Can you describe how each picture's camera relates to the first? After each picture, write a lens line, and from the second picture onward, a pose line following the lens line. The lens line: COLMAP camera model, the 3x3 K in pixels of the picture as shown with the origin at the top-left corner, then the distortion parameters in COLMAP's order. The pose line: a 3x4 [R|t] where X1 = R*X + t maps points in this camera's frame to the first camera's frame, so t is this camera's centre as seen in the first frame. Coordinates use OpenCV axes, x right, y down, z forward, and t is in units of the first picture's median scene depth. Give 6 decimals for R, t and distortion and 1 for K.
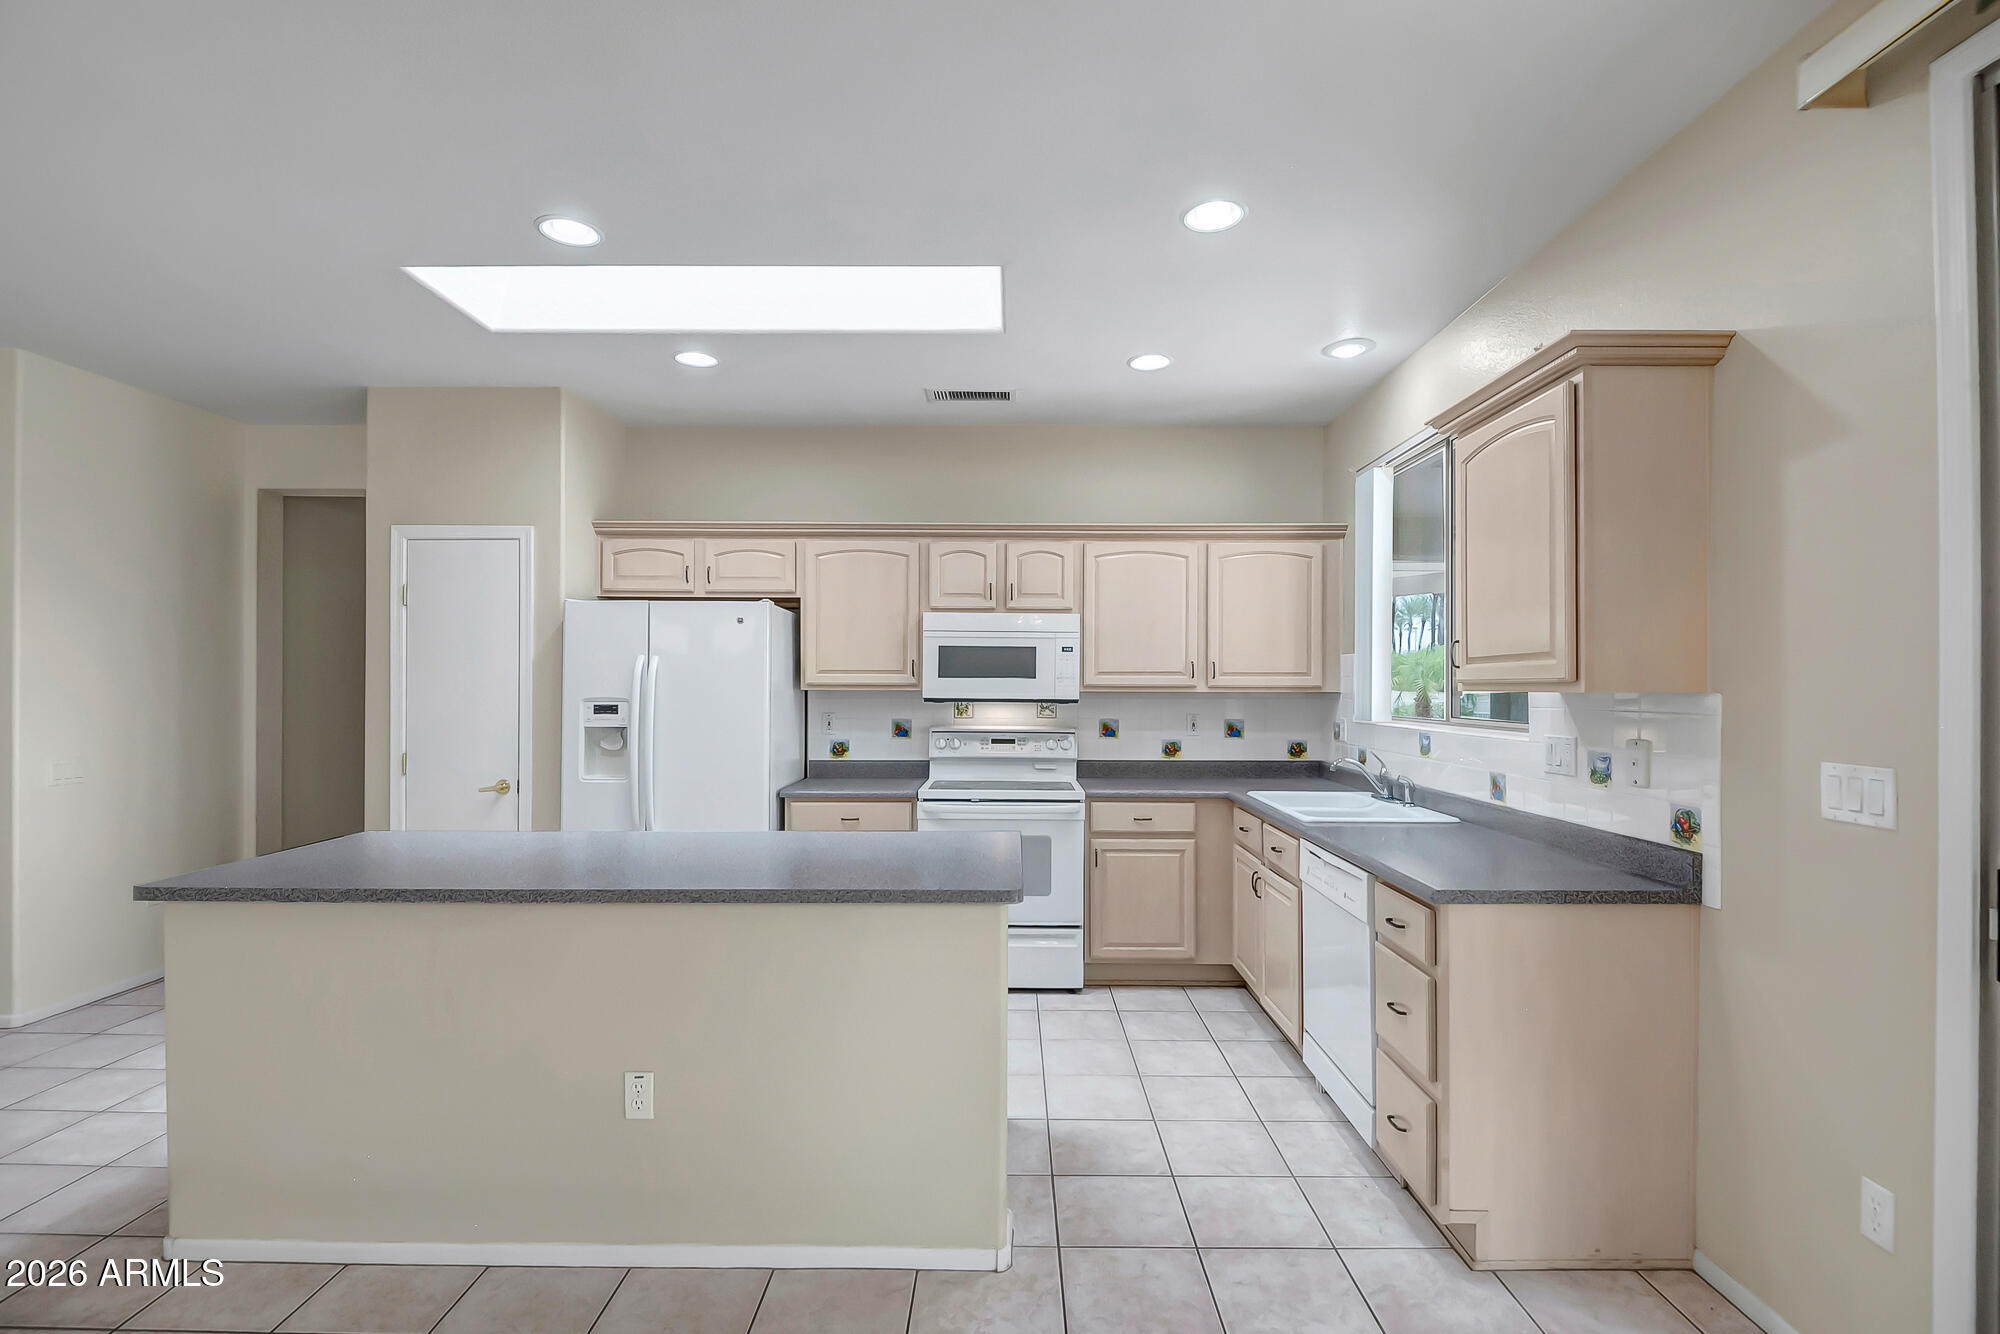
lens RADIAL K [[933.0, 0, 1007.2], [0, 933.0, 670.6], [0, 0, 1]] dist [-0.016487, 0.000330]
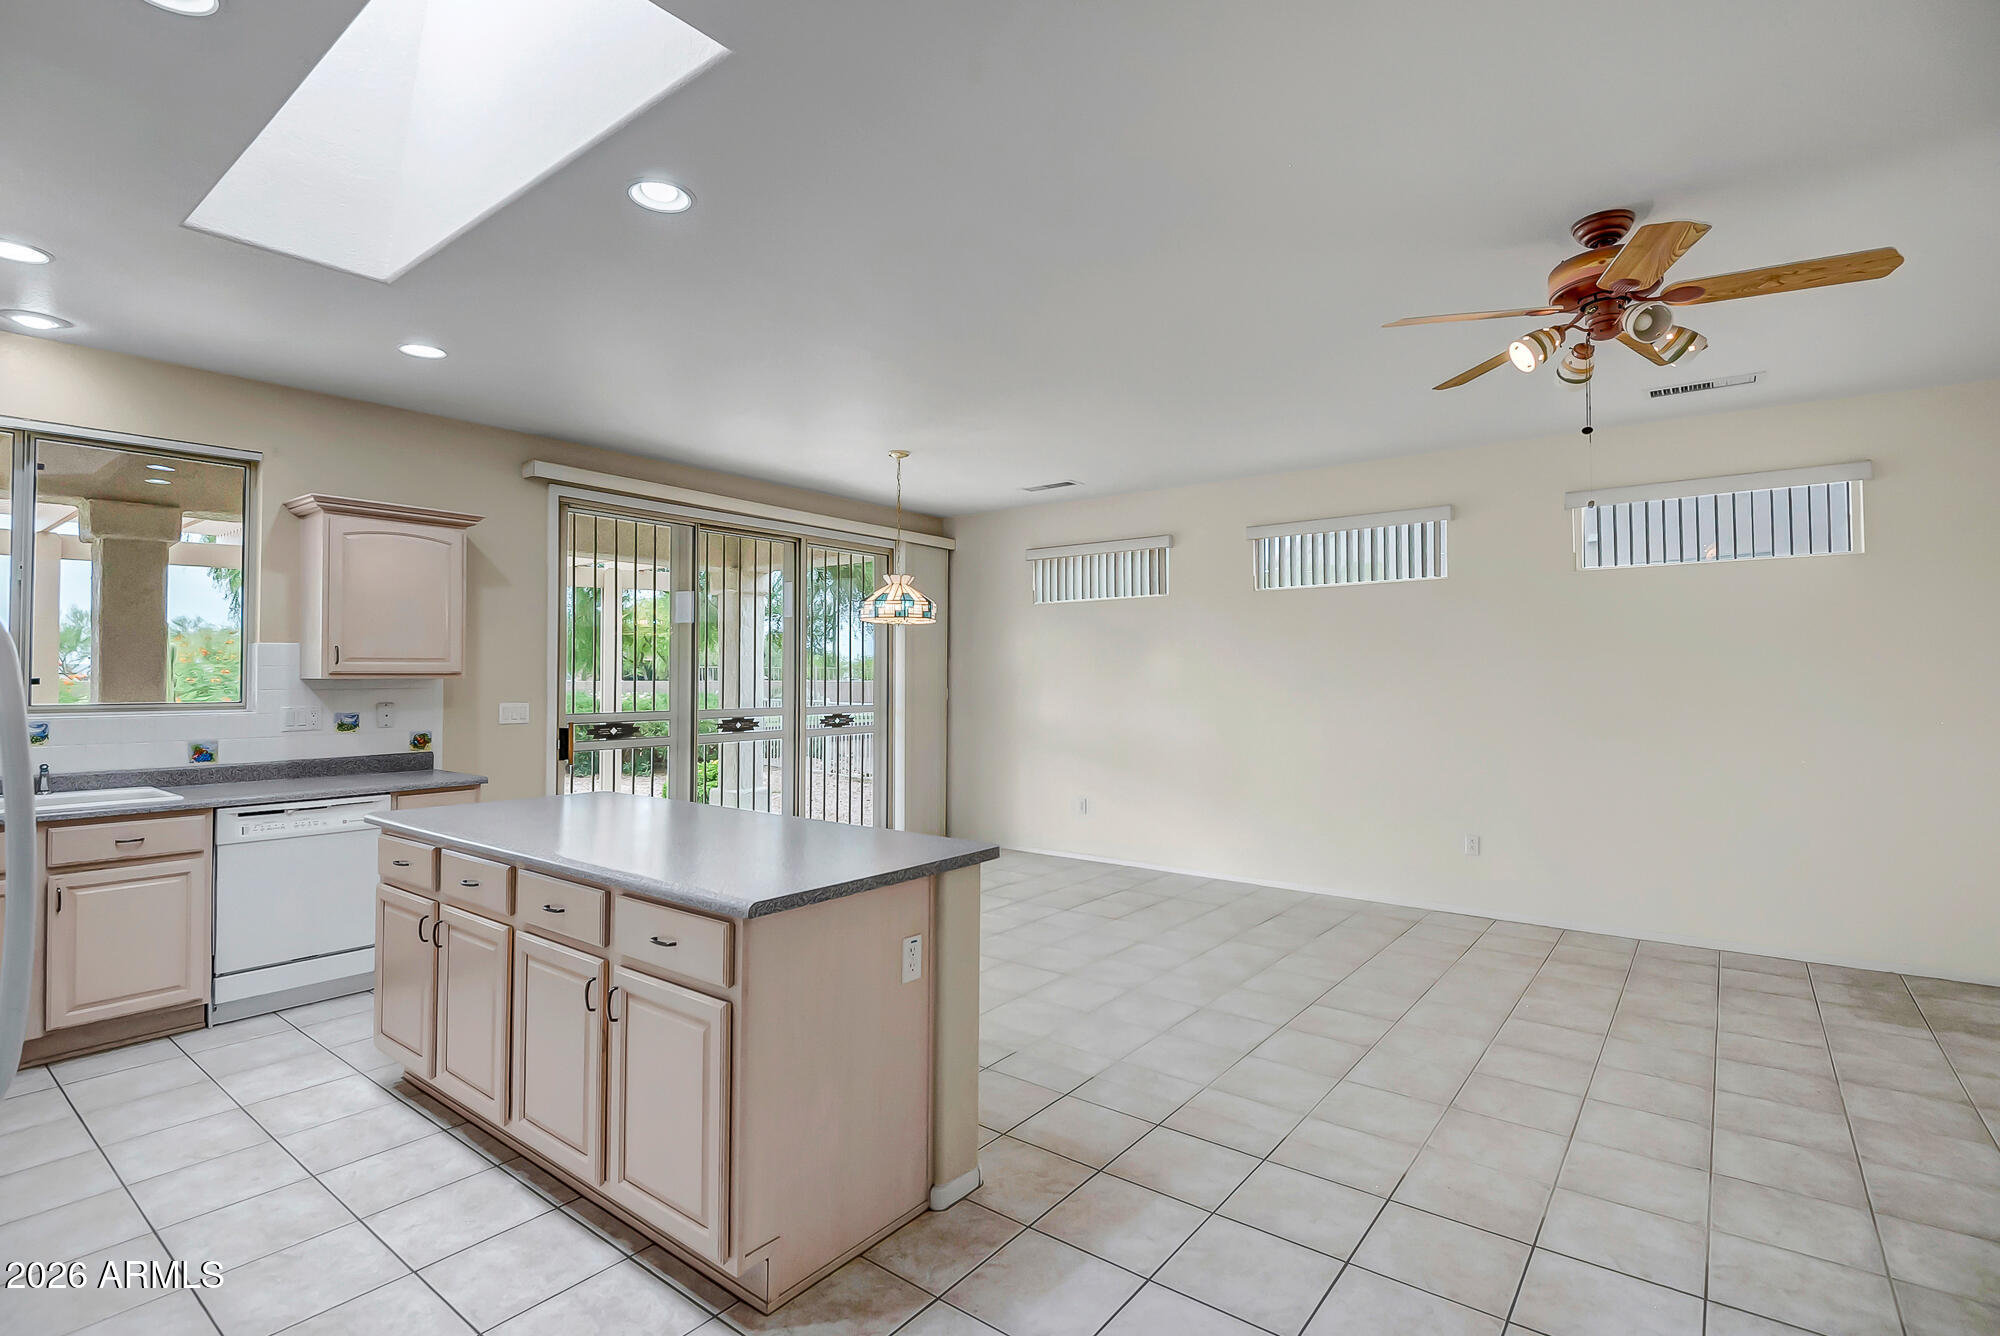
lens RADIAL K [[933.0, 0, 1004.6], [0, 933.0, 663.7], [0, 0, 1]] dist [-0.016487, 0.000330]
pose [[-0.785933, 0.010416, 0.618224, -1.530392], [-0.003854, 0.999756, -0.021744, 0.031649], [-0.618300, -0.019472, -0.785701, 1.746204]]
